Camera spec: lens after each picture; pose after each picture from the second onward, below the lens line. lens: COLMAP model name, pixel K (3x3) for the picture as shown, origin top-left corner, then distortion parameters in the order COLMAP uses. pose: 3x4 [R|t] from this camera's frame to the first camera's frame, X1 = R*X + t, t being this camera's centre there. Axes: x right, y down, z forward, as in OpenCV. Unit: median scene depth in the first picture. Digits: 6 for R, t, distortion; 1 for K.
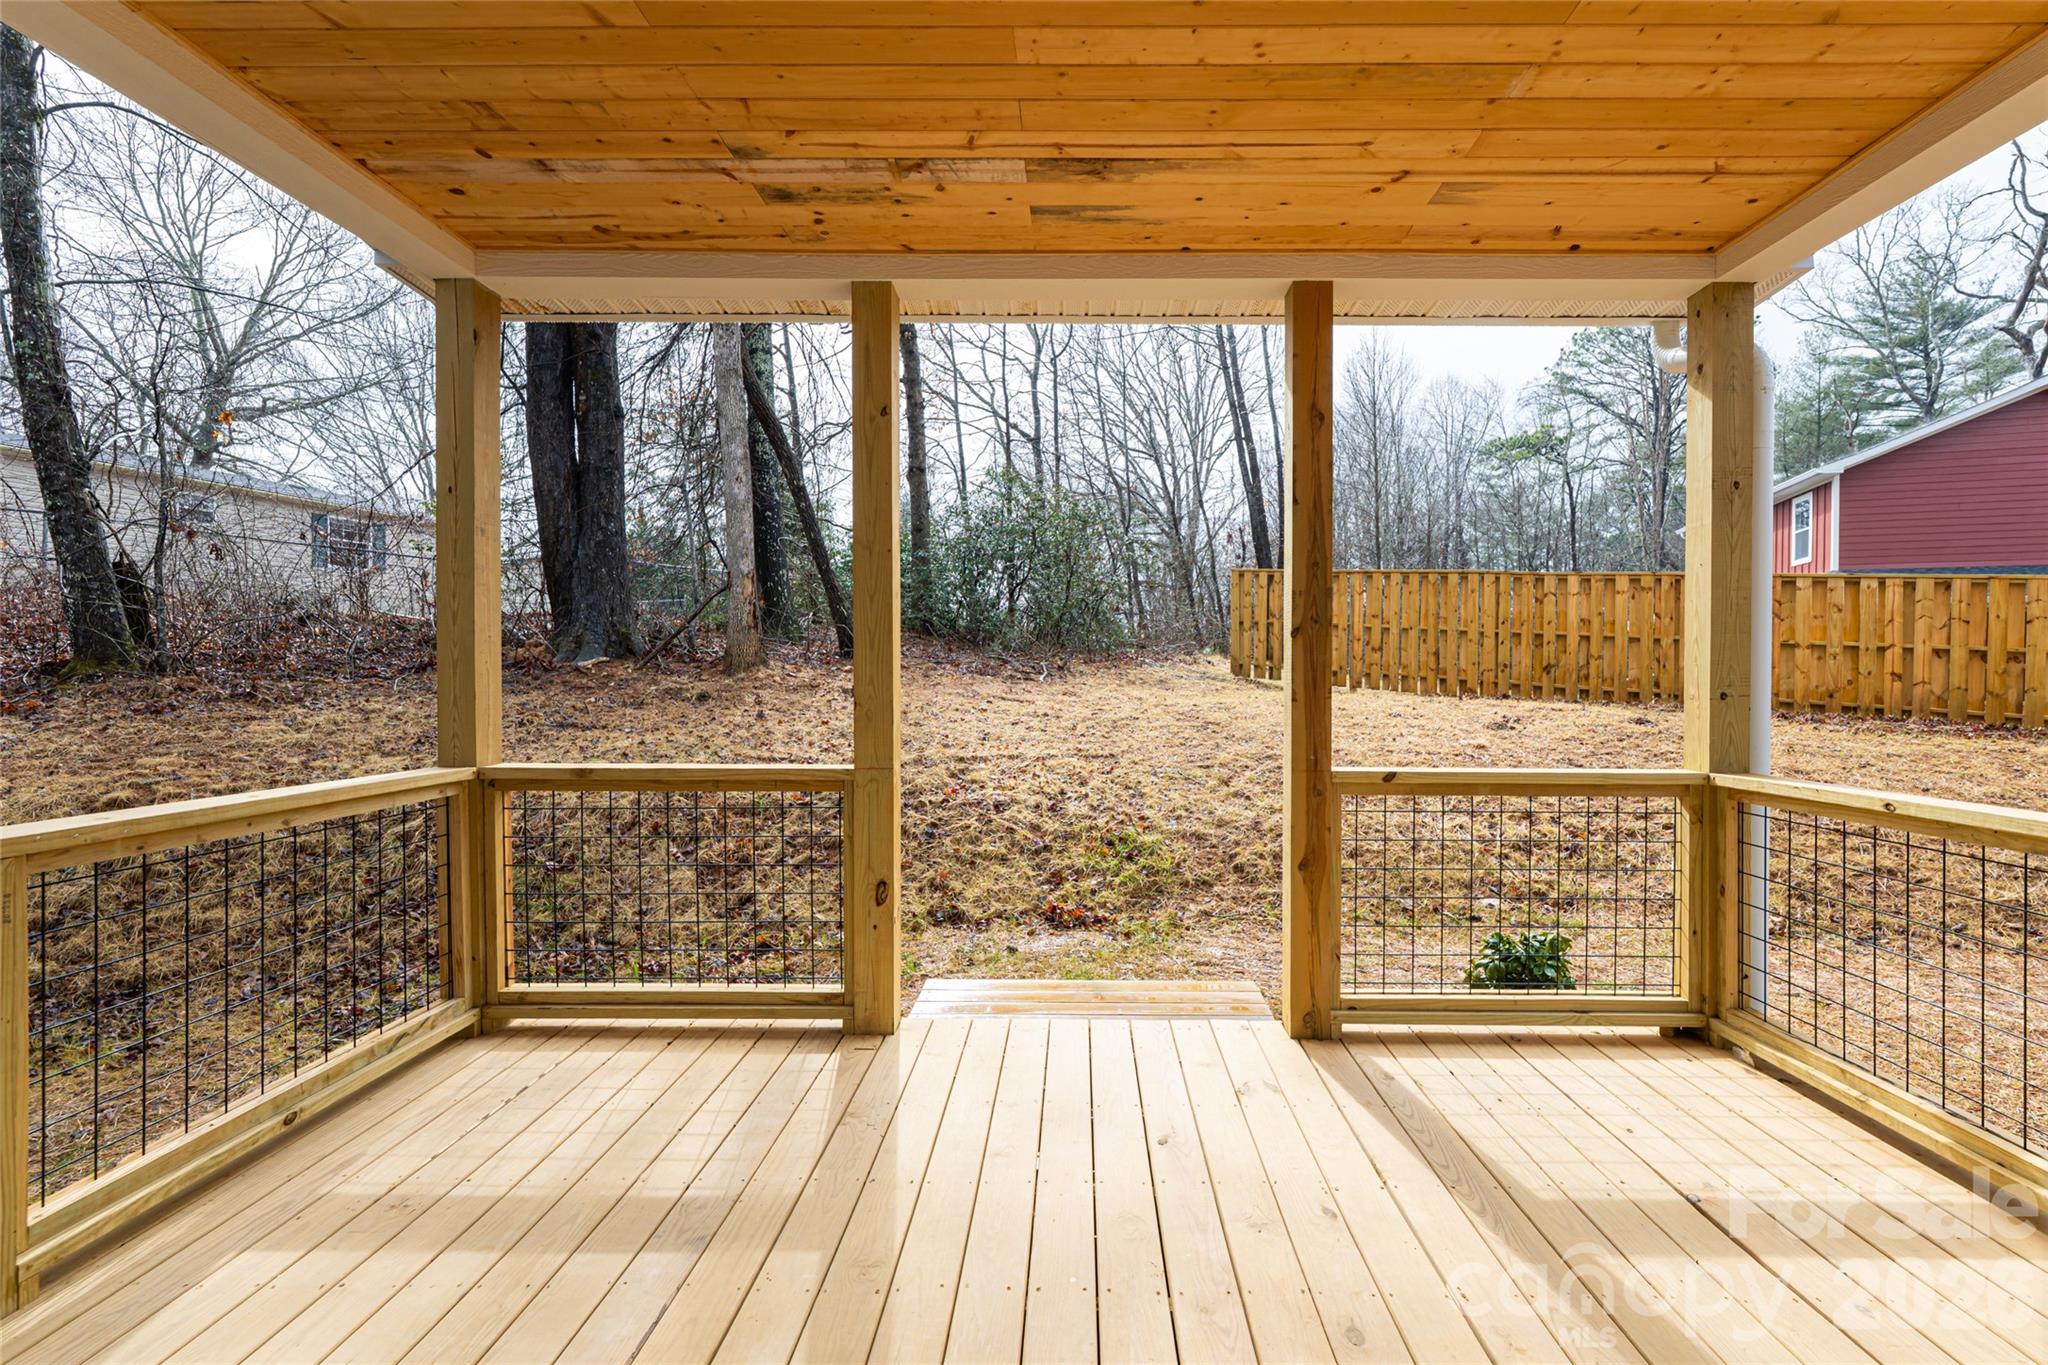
lens RADIAL K [[912.3, 0, 1078.5], [0, 912.3, 686.4], [0, 0, 1]] dist [0.001126, 0.001113]
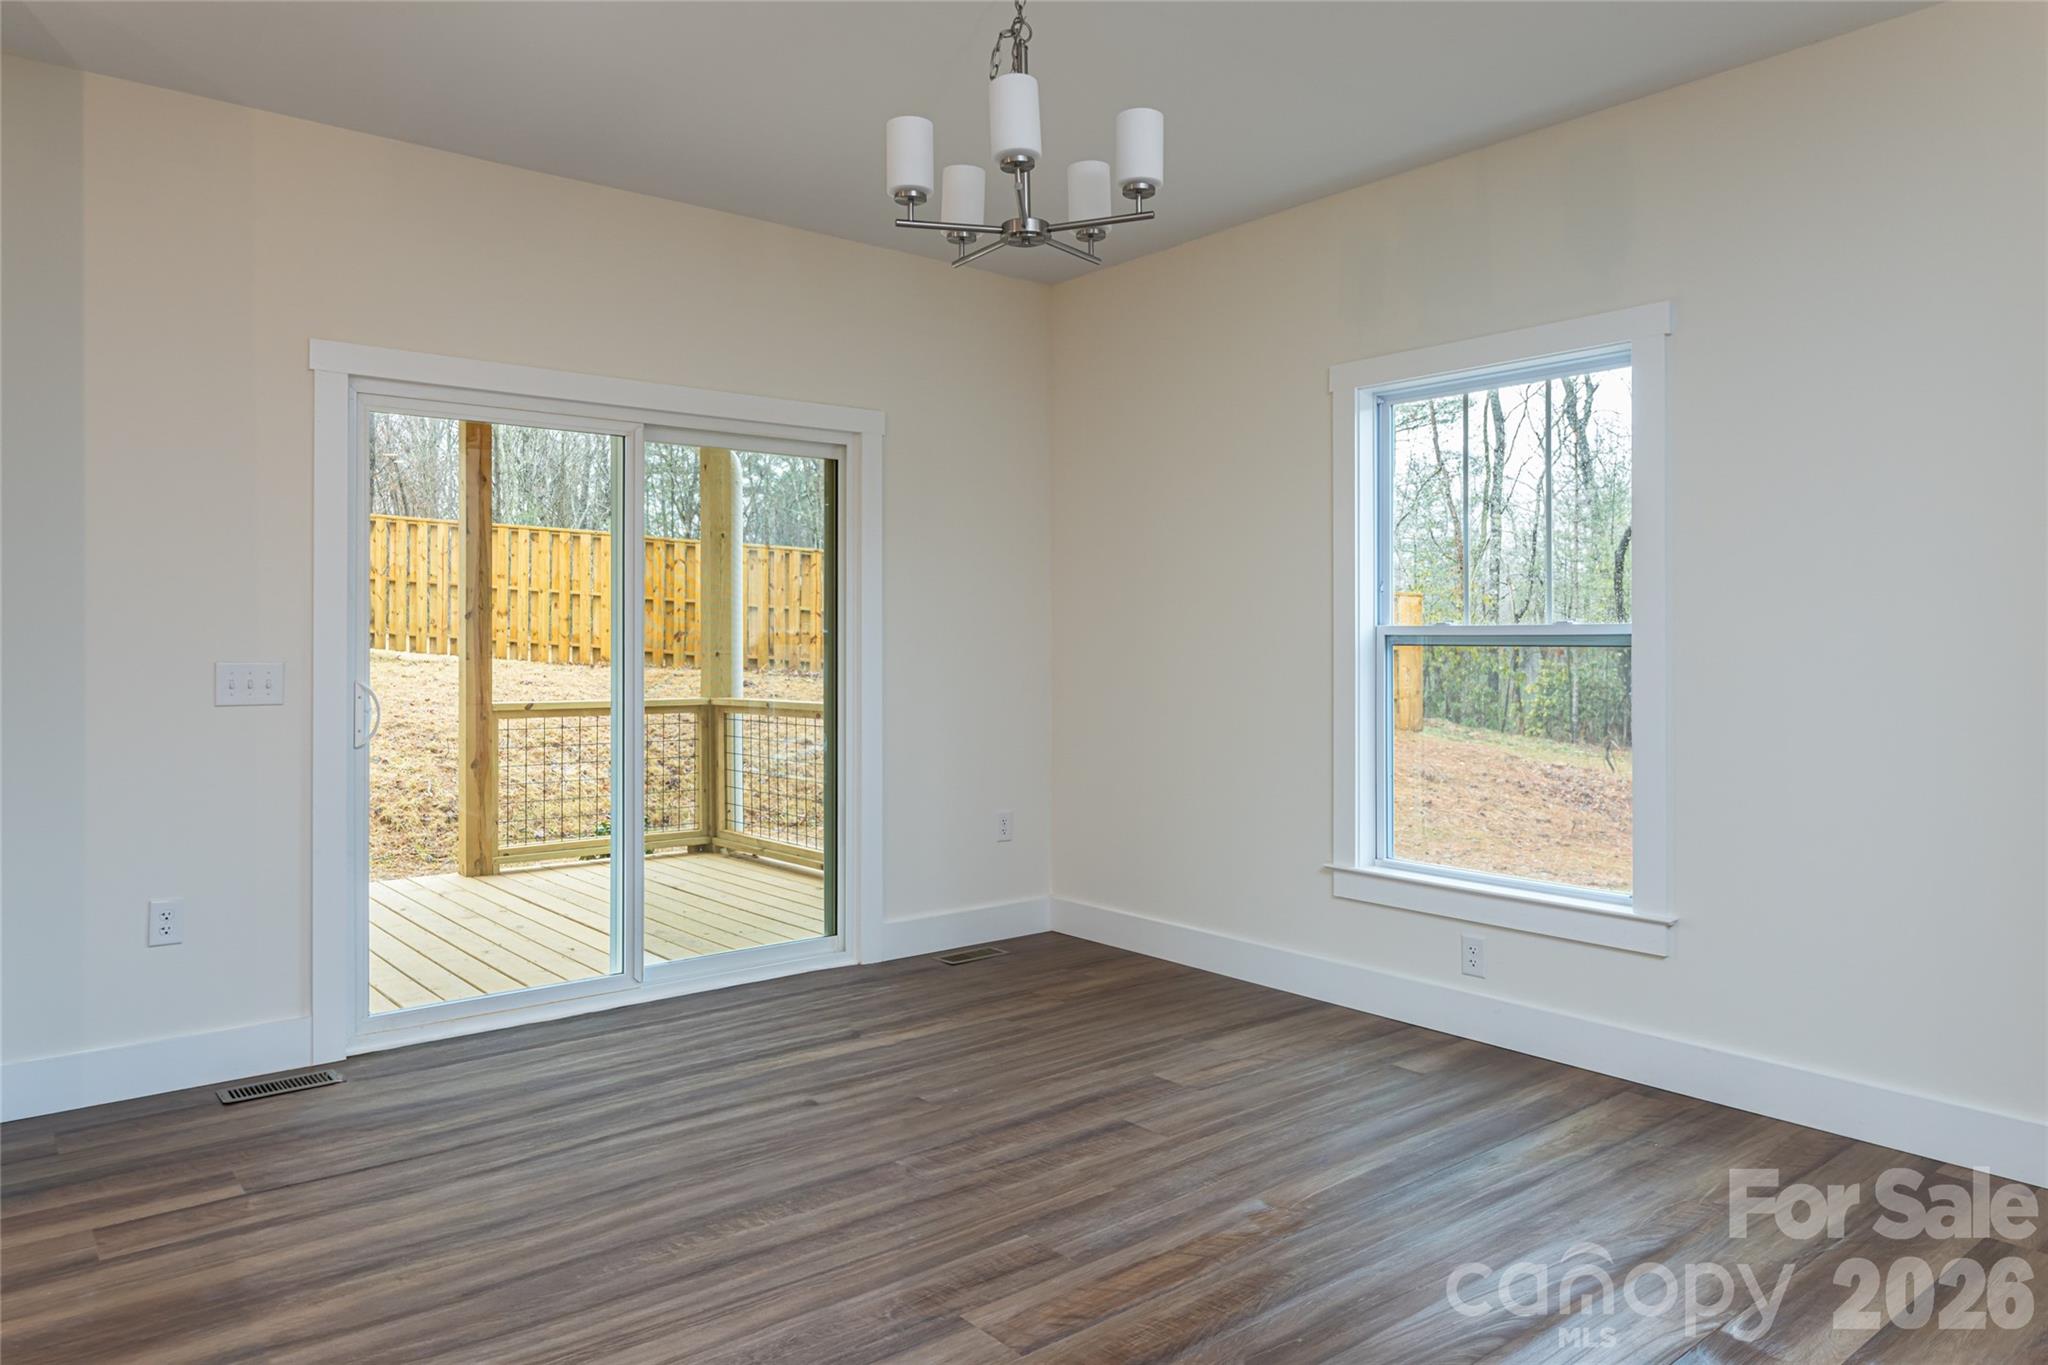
lens RADIAL K [[1319.1, 0, 992.1], [0, 1319.1, 636.9], [0, 0, 1]] dist [-0.004740, 0.001920]
pose [[0.778325, 0.000960, 0.627861, -0.148795], [0.009828, 0.999858, -0.013712, 0.005553], [-0.627785, 0.016843, 0.778205, -0.407674]]
